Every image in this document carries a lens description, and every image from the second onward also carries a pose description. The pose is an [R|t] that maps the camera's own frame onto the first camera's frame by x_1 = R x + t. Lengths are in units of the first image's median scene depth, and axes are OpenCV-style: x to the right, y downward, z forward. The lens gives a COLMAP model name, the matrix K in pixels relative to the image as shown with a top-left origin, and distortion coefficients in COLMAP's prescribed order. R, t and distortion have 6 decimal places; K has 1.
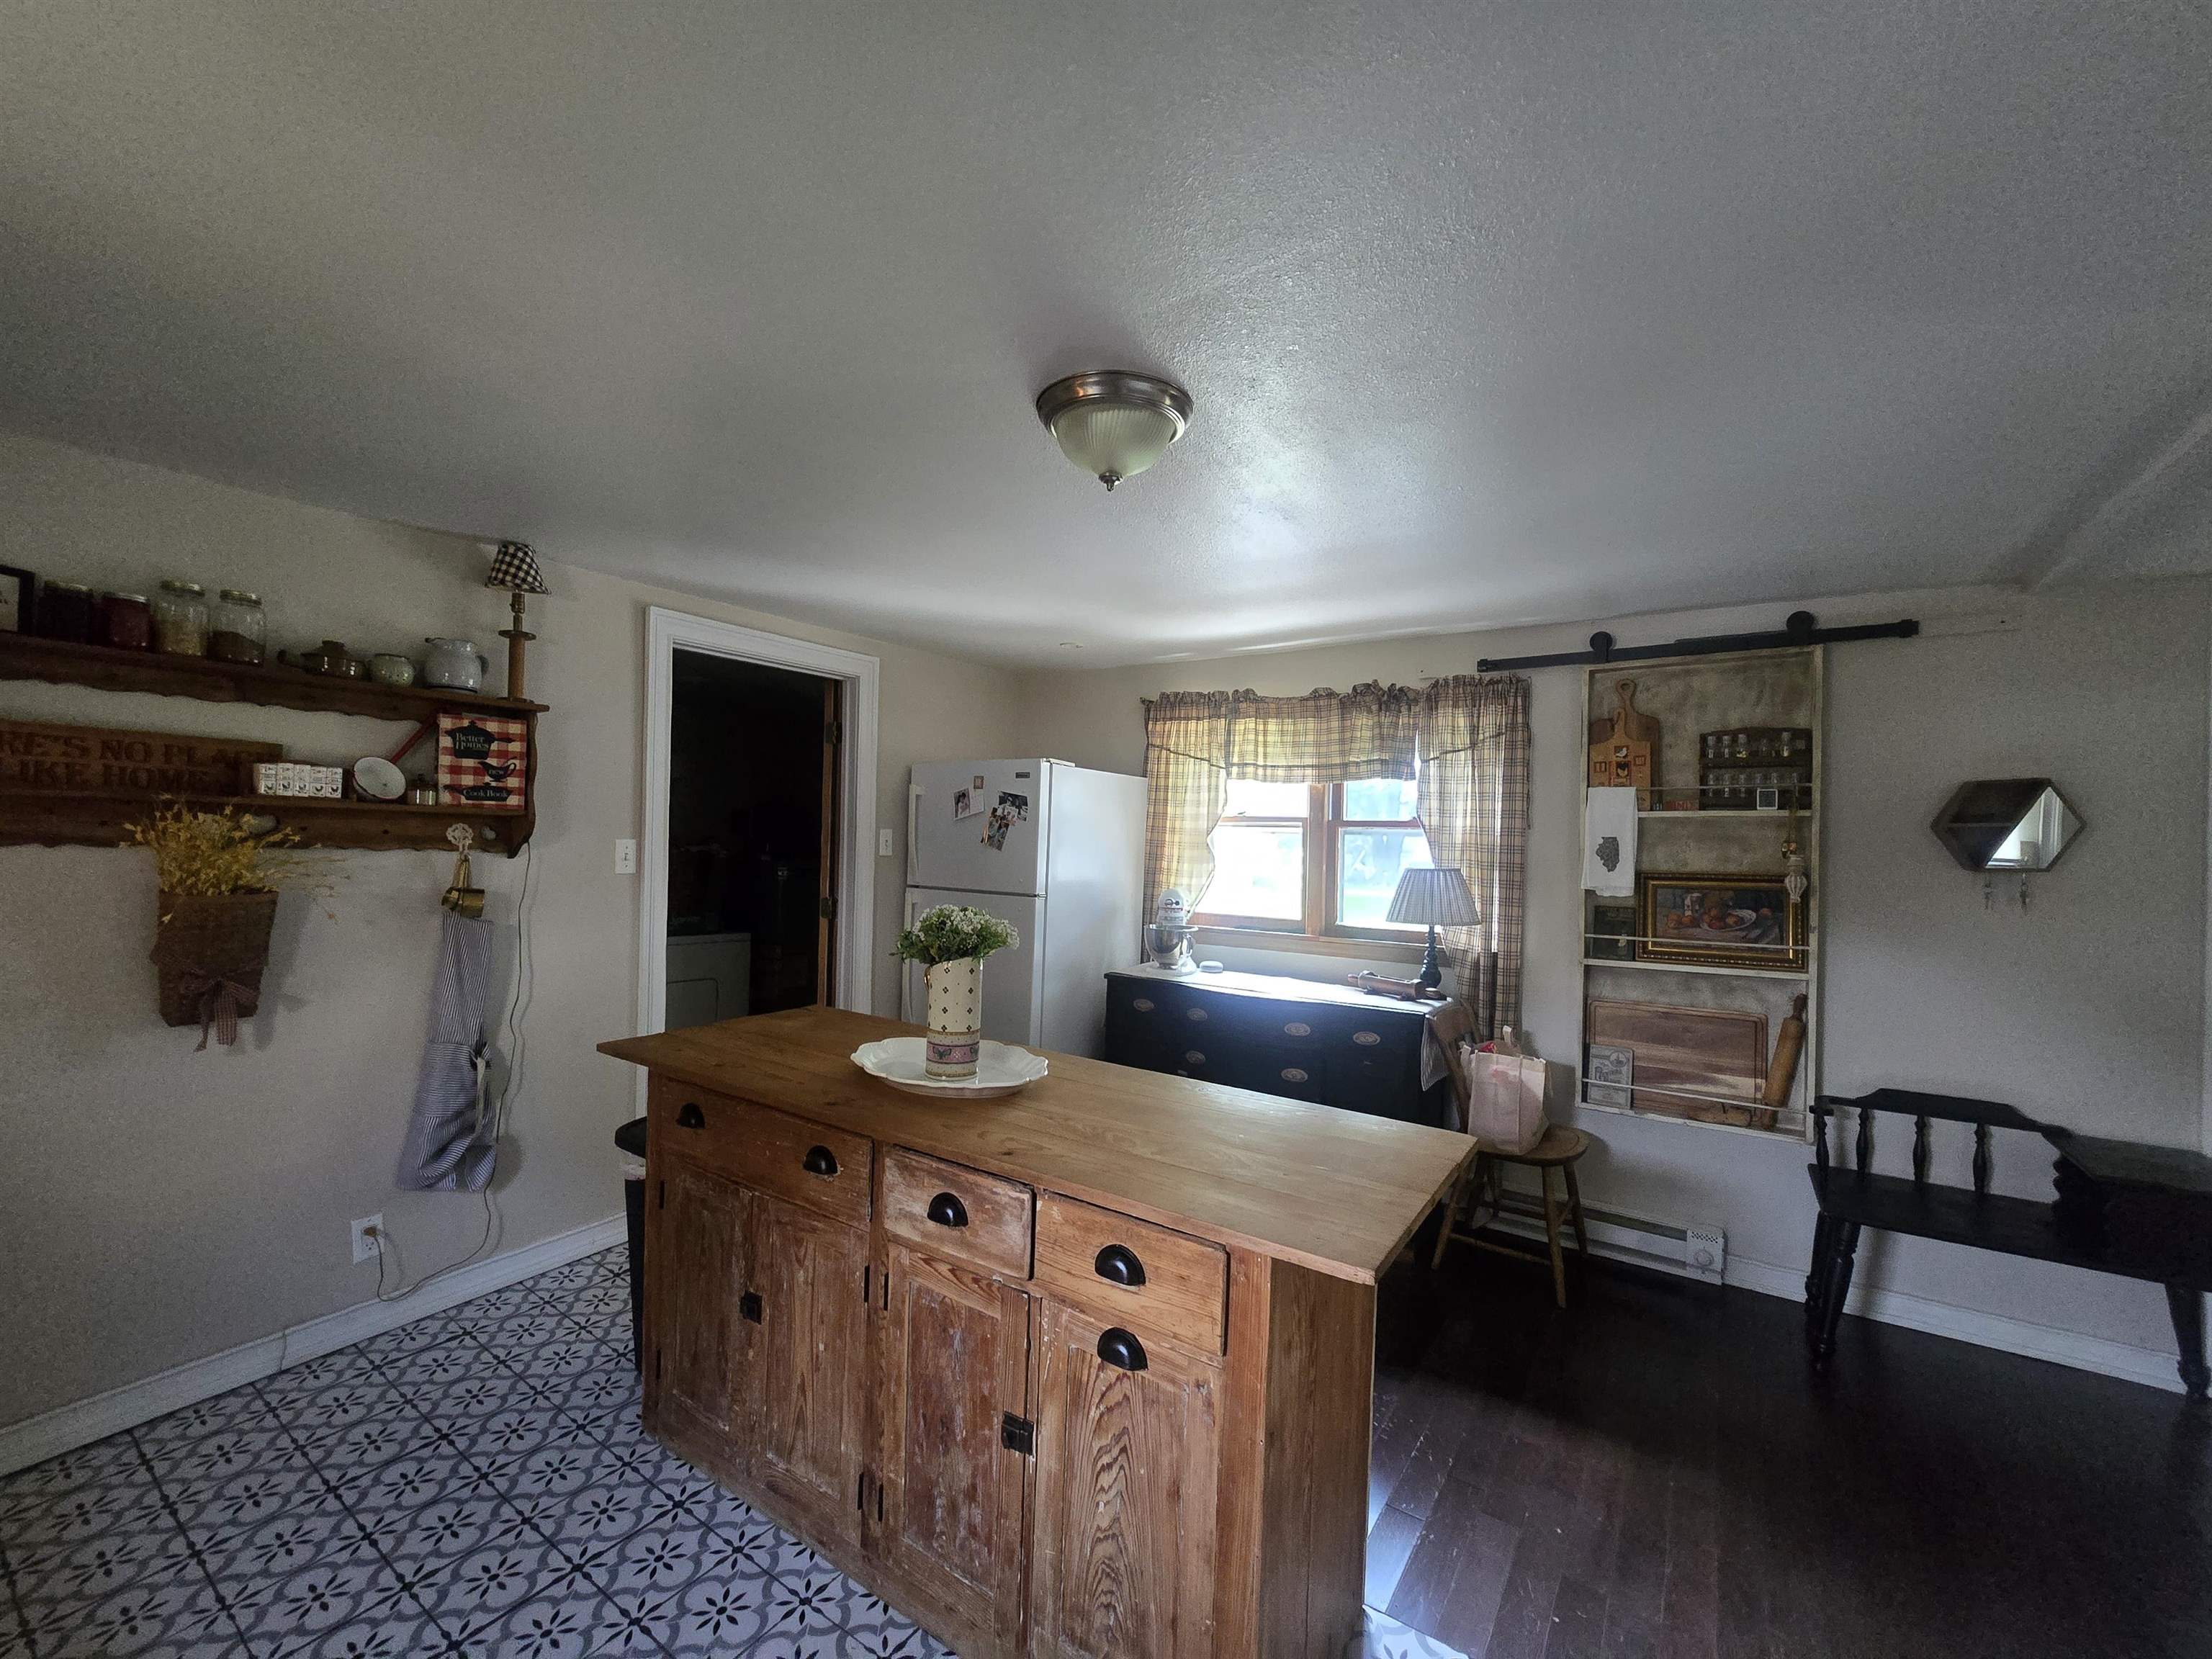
lens RADIAL K [[905.2, 0, 1097.0], [0, 905.2, 836.1], [0, 0, 1]] dist [-0.006085, 0.000499]
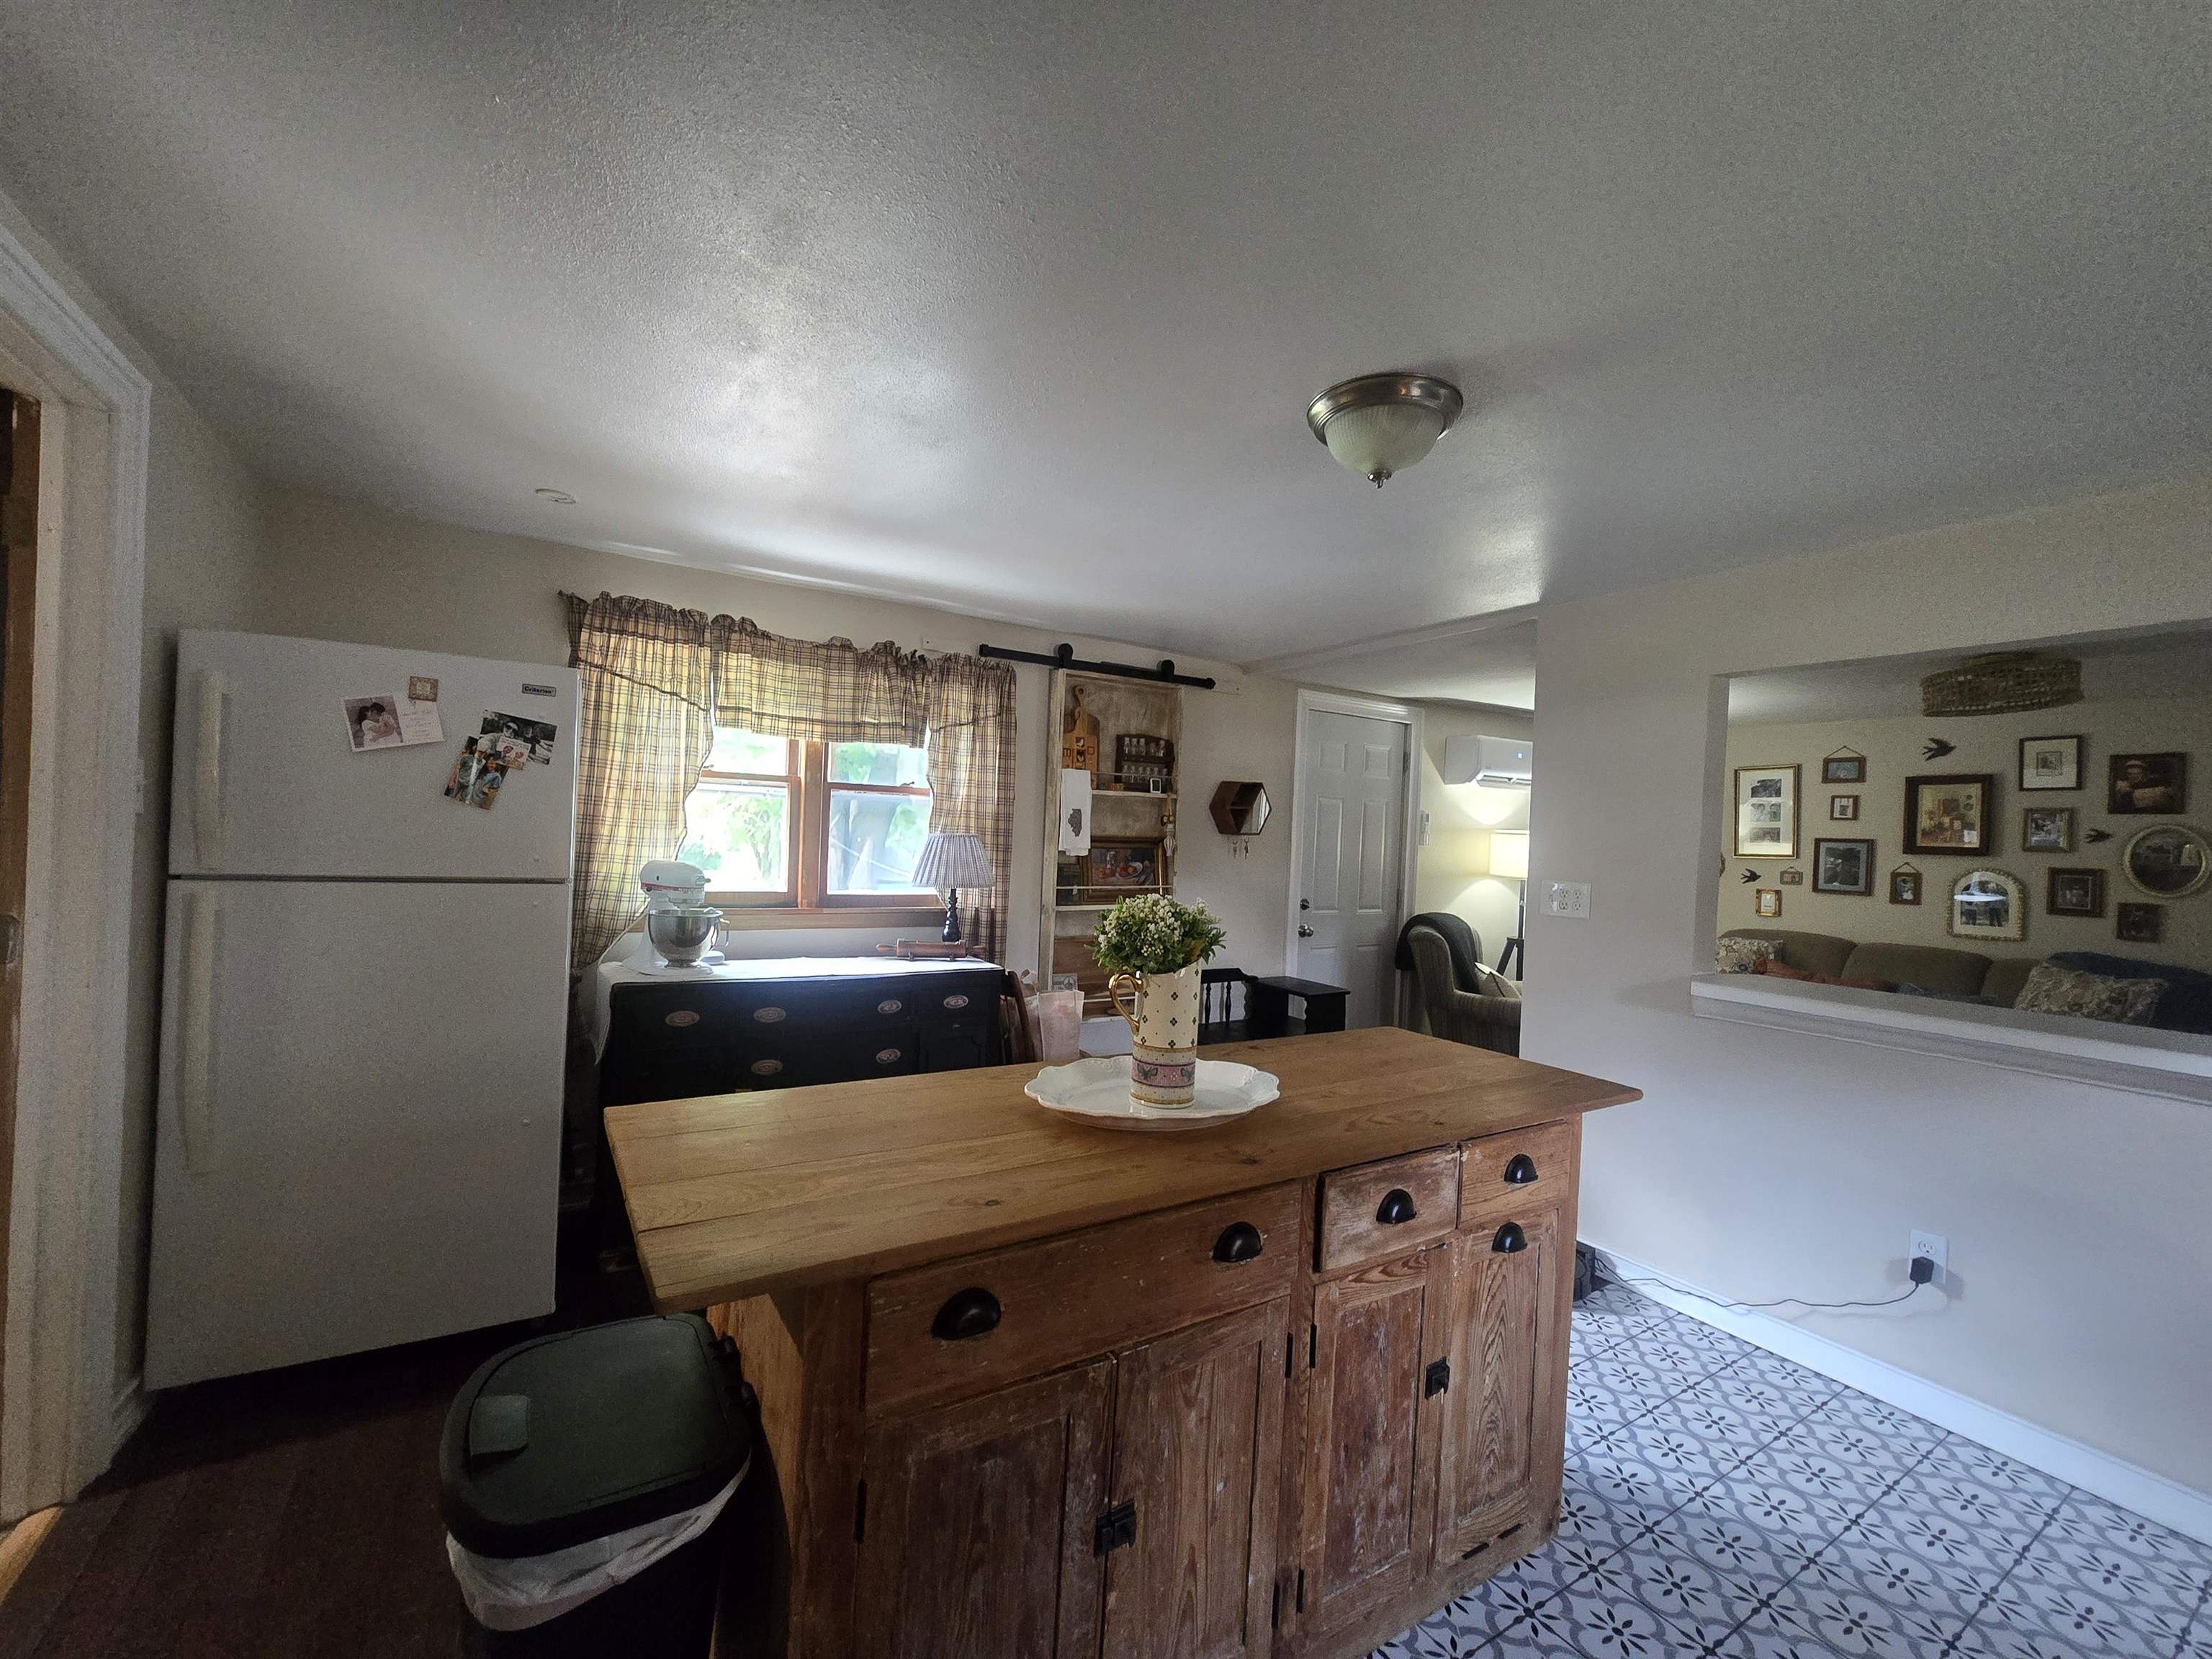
lens RADIAL K [[905.2, 0, 1091.2], [0, 905.2, 840.2], [0, 0, 1]] dist [-0.006085, 0.000499]
pose [[0.407214, -0.015395, 0.913203, -0.582082], [-0.035556, 0.998833, 0.032693, 0.002416], [-0.912640, -0.045783, 0.406192, 0.460943]]
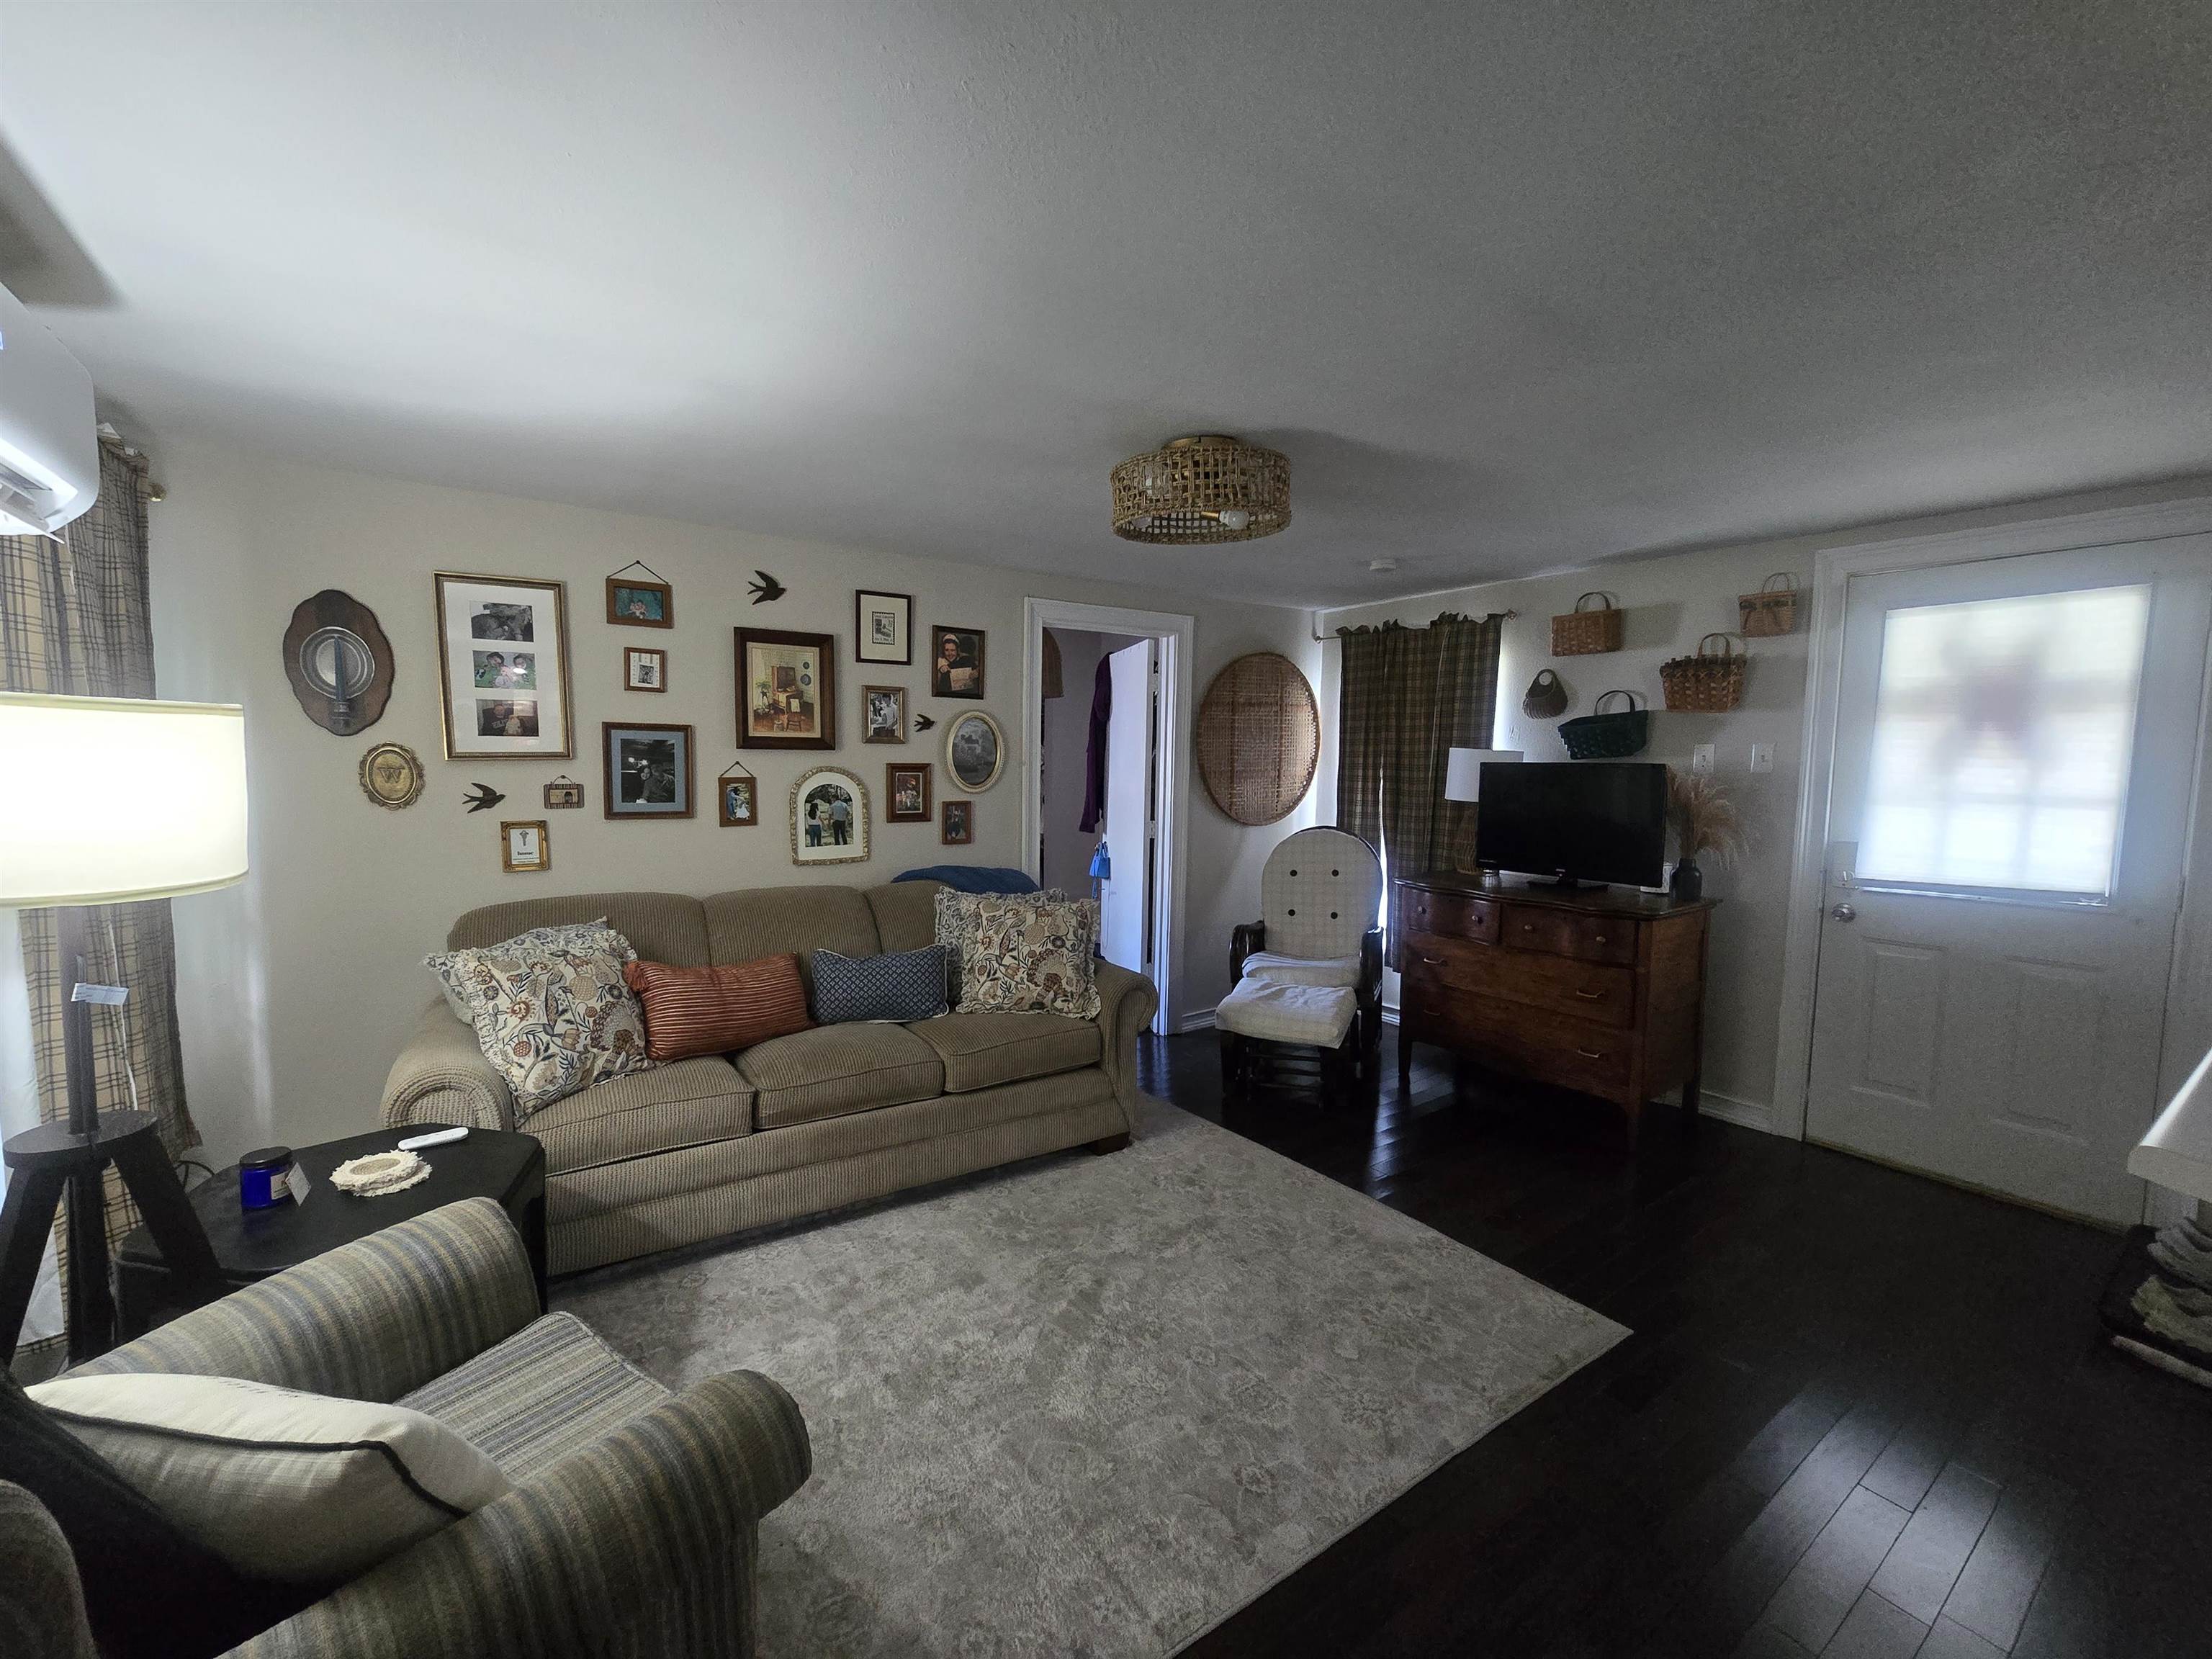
lens RADIAL K [[905.2, 0, 1090.5], [0, 905.2, 841.5], [0, 0, 1]] dist [-0.006085, 0.000499]
pose [[-0.935409, -0.072035, 0.346150, 0.768798], [-0.042749, 0.994885, 0.091520, 0.022224], [-0.350973, 0.070811, -0.933705, 0.629237]]
